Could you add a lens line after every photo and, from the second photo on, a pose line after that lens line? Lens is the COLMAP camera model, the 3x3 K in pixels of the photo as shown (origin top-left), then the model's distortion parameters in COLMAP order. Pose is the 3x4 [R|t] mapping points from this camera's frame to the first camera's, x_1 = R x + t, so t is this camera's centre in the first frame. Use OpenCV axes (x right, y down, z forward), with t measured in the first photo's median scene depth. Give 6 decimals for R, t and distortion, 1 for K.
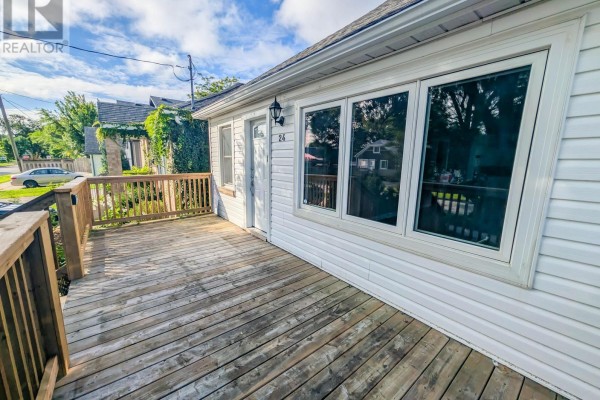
lens RADIAL K [[232.6, 0, 298.7], [0, 232.6, 200.1], [0, 0, 1]] dist [-0.001383, -0.000180]
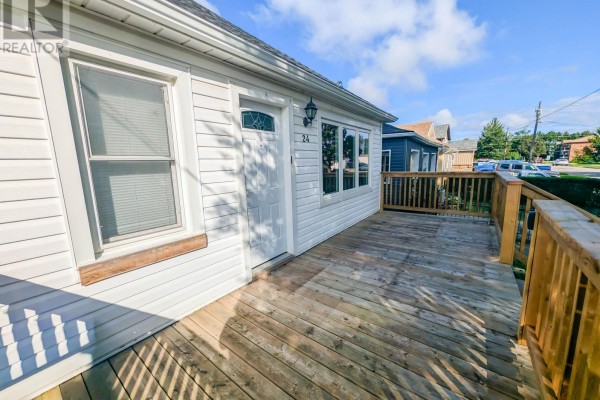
lens RADIAL K [[232.6, 0, 298.7], [0, 232.6, 200.1], [0, 0, 1]] dist [-0.001383, -0.000180]
pose [[-0.240197, -0.160986, 0.957282, -1.245383], [0.192904, 0.958569, 0.209605, -0.267814], [-0.951364, 0.235010, -0.199191, 1.507274]]
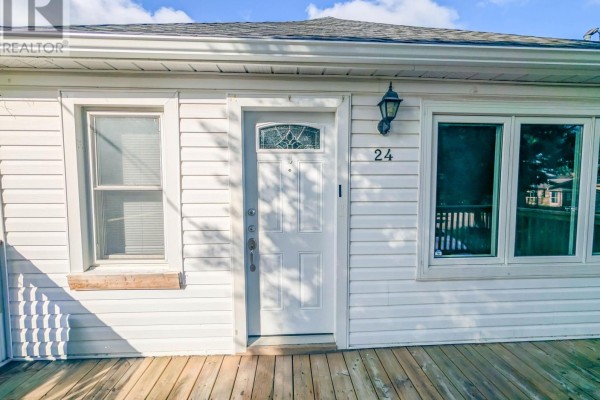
lens RADIAL K [[232.6, 0, 298.7], [0, 232.6, 200.1], [0, 0, 1]] dist [-0.001383, -0.000180]
pose [[0.587052, -0.066083, 0.806847, -0.785210], [0.151227, 0.988070, -0.029106, -0.199301], [-0.795299, 0.139104, 0.590042, 0.982295]]
